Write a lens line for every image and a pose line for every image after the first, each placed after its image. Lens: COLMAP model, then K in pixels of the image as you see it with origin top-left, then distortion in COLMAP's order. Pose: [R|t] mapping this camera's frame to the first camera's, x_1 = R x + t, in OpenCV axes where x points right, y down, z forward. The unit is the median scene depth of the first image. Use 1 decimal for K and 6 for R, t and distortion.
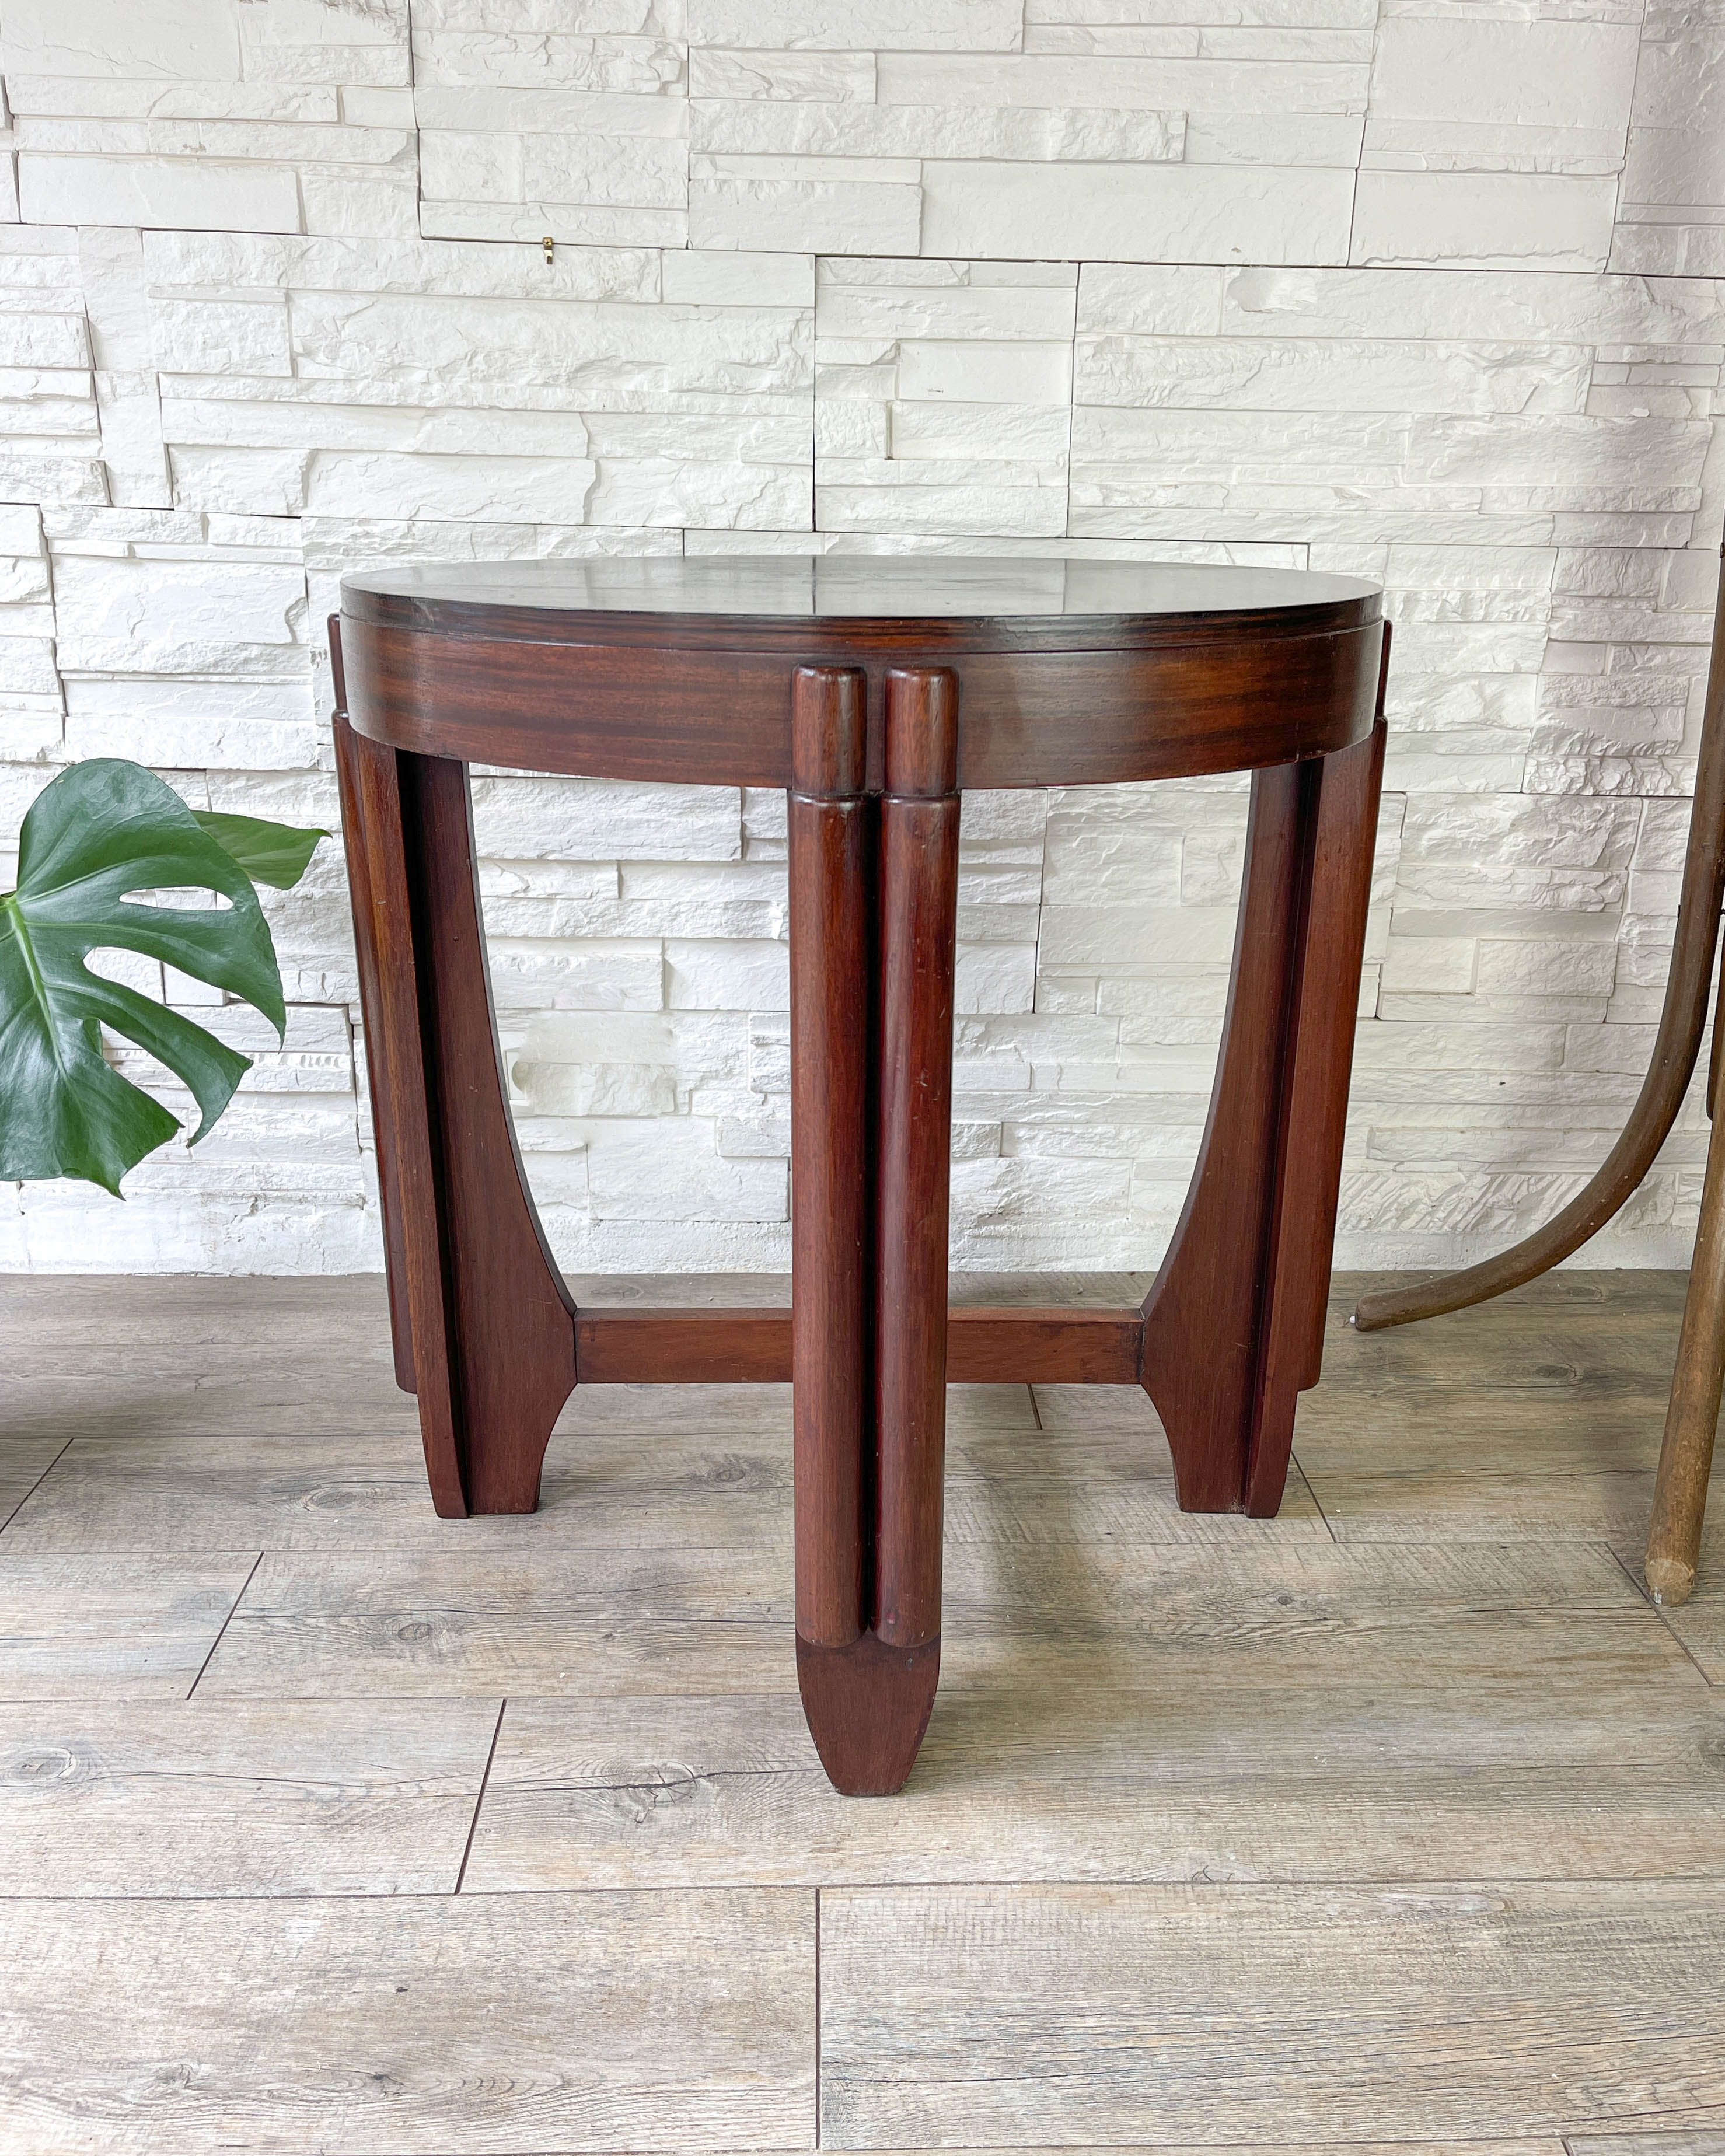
lens RADIAL K [[1788.2, 0, 866.0], [0, 1788.2, 1102.1], [0, 0, 1]] dist [0.036714, -0.019781]
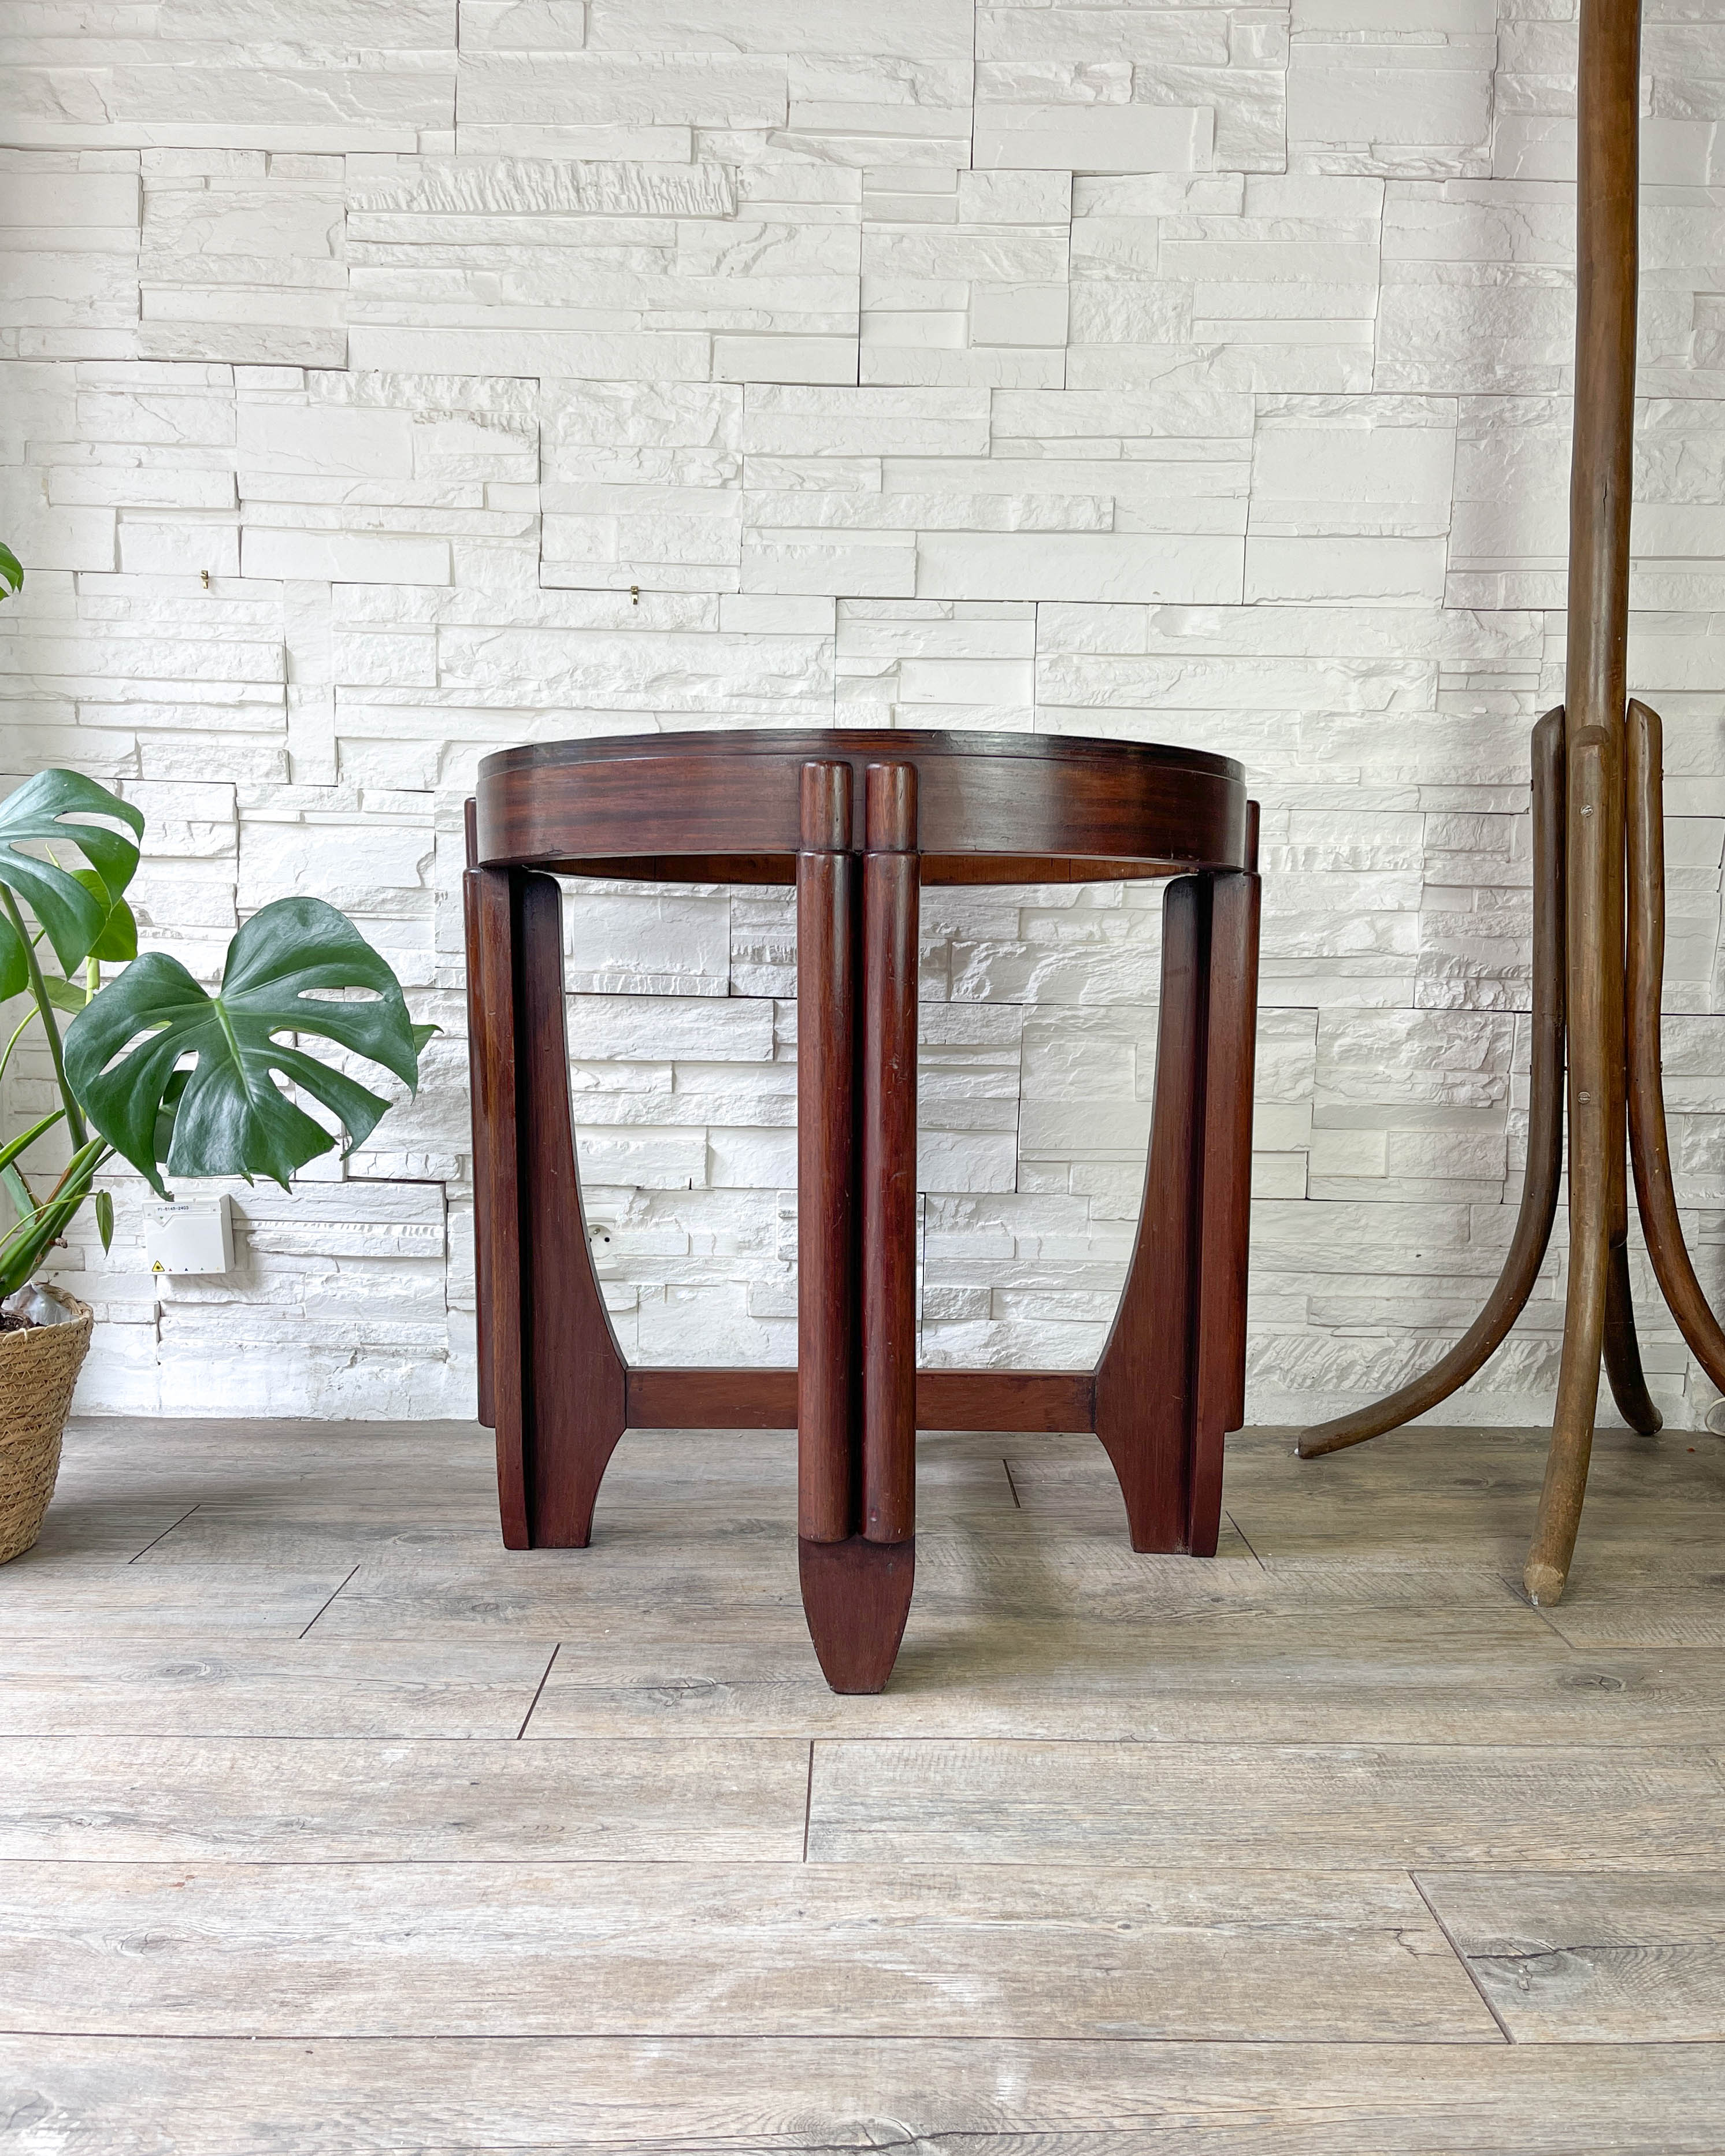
lens RADIAL K [[1771.2, 0, 862.4], [0, 1771.2, 1163.7], [0, 0, 1]] dist [0.032373, -0.005832]
pose [[0.999630, 0.000975, -0.027185, 0.026834], [-0.006878, 0.975942, -0.217922, 0.215944], [0.026318, 0.218028, 0.975588, -0.177593]]
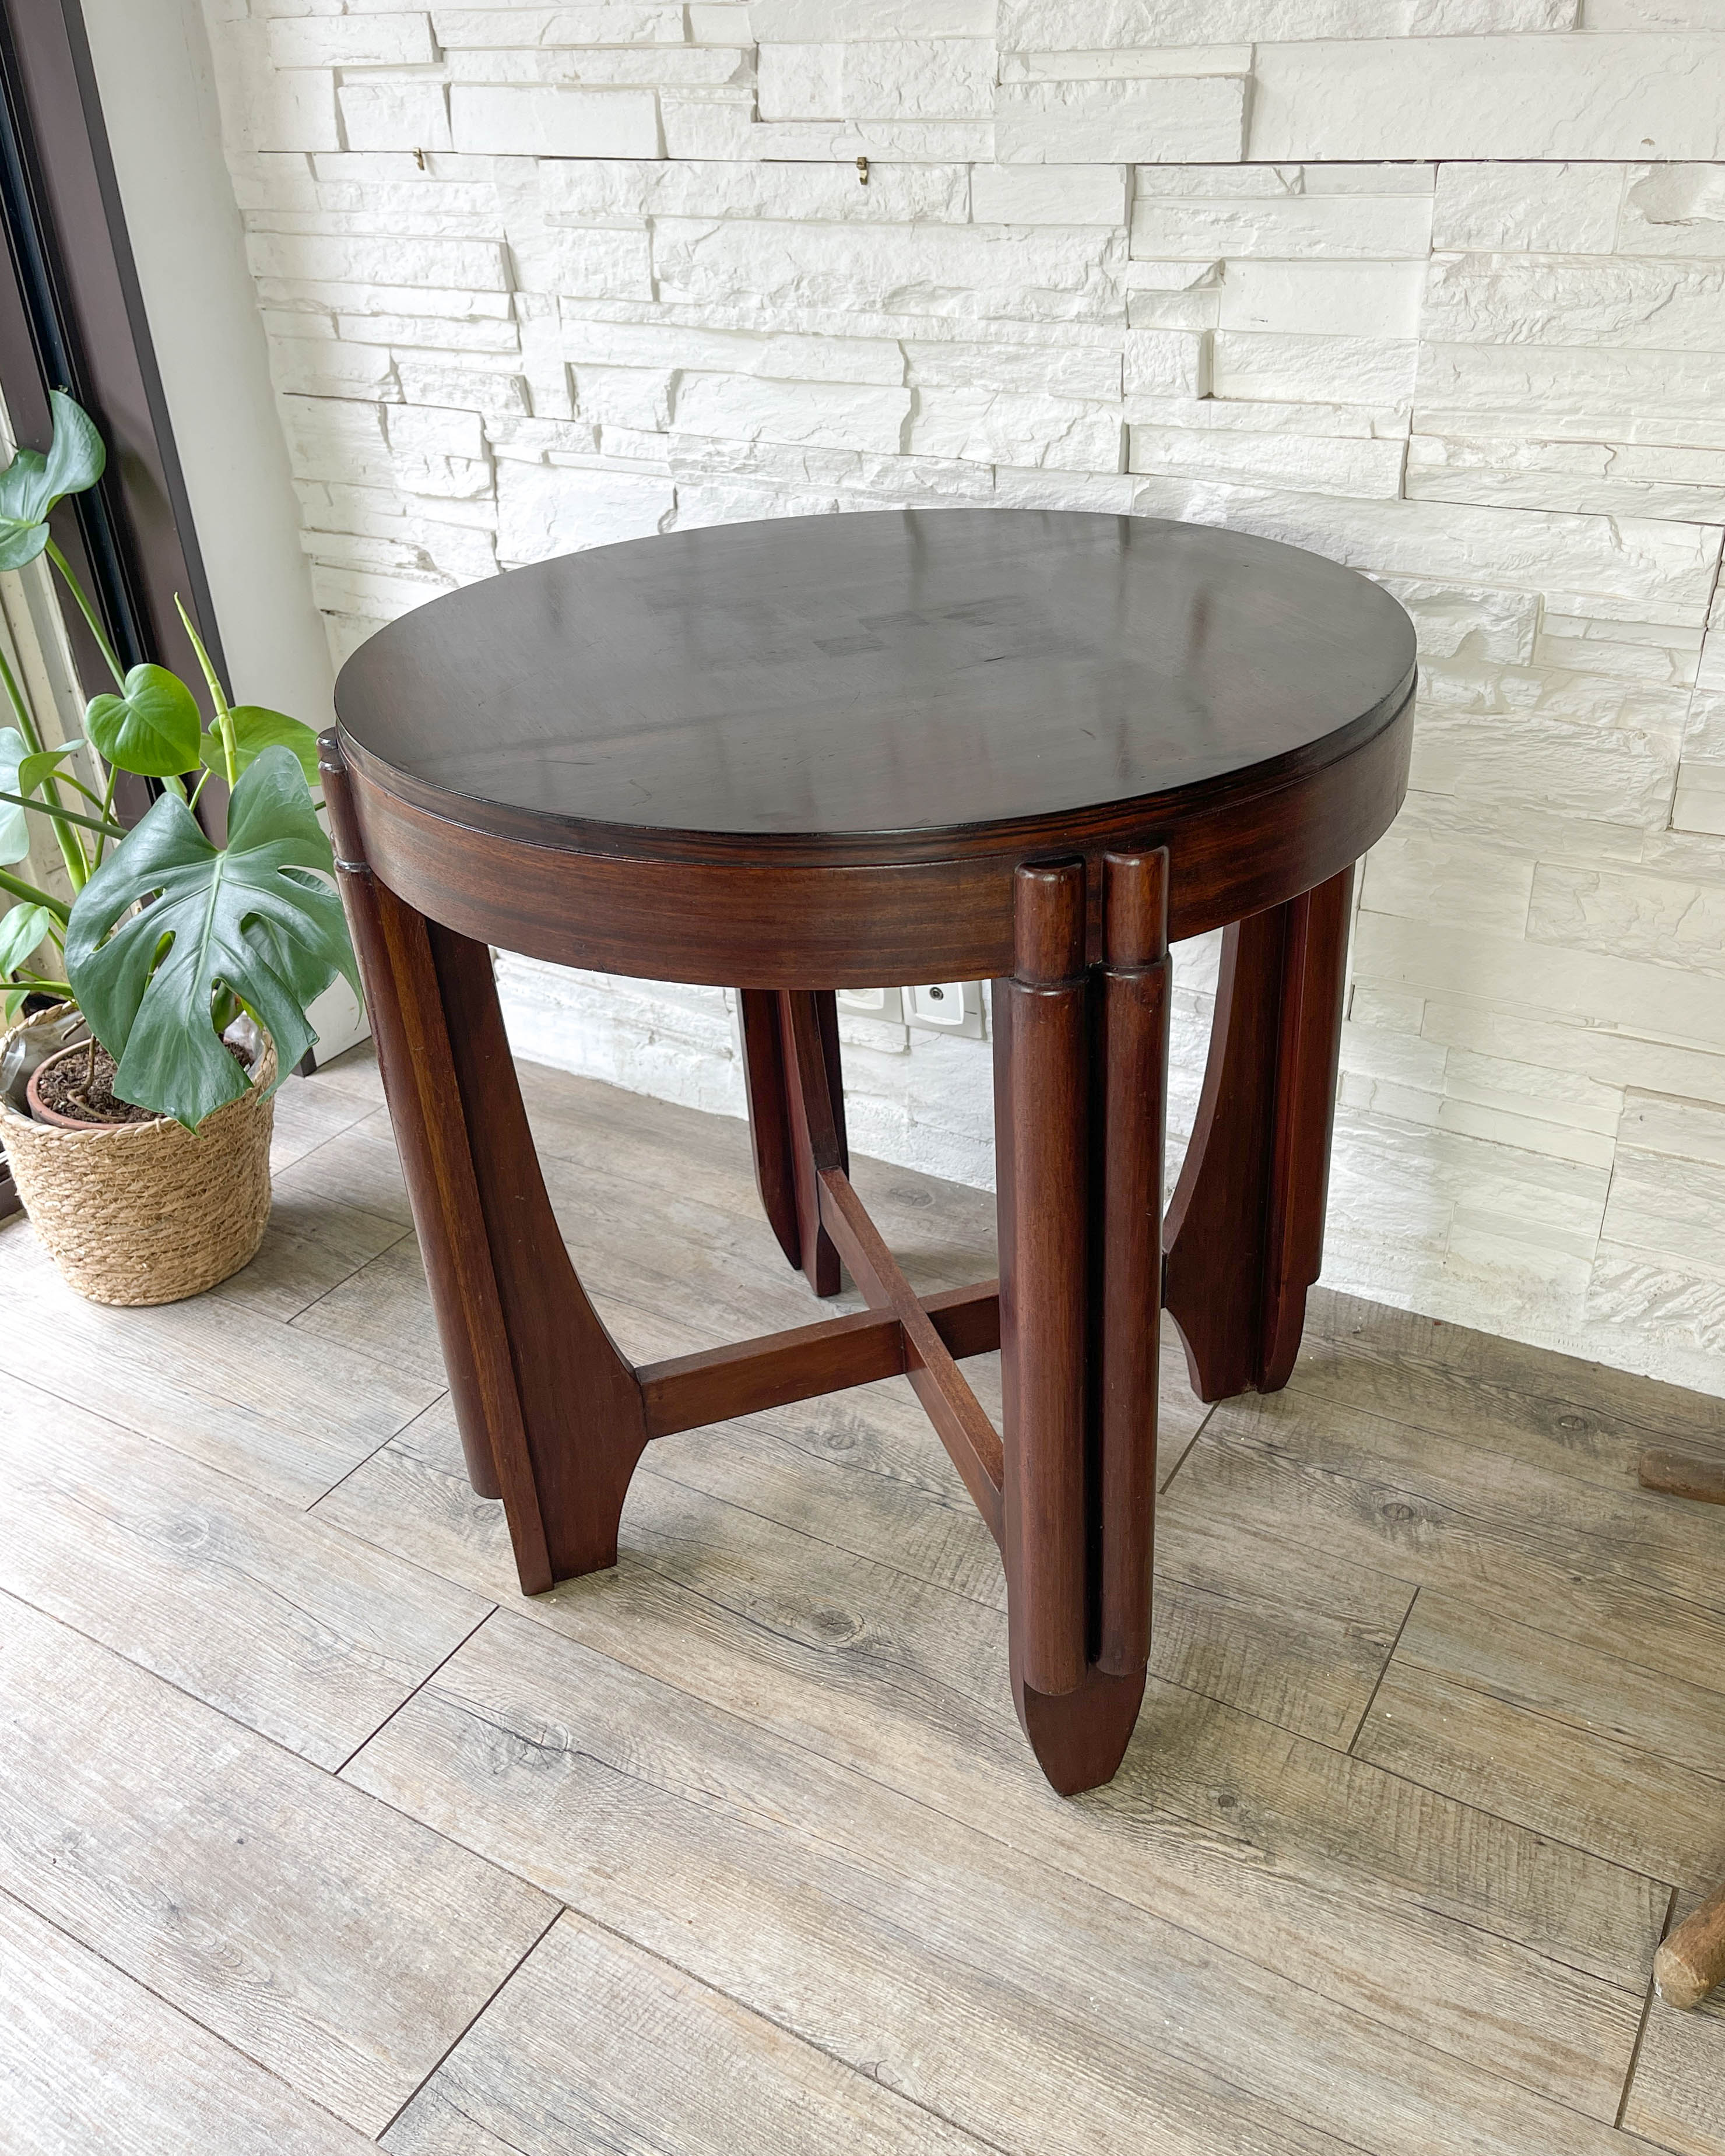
lens RADIAL K [[1791.8, 0, 880.3], [0, 1791.8, 1032.6], [0, 0, 1]] dist [0.030582, -0.013298]
pose [[0.844371, 0.213592, -0.491341, 0.383178], [-0.124735, 0.970265, 0.207429, -0.227708], [0.521036, -0.113860, 0.845906, 0.153962]]
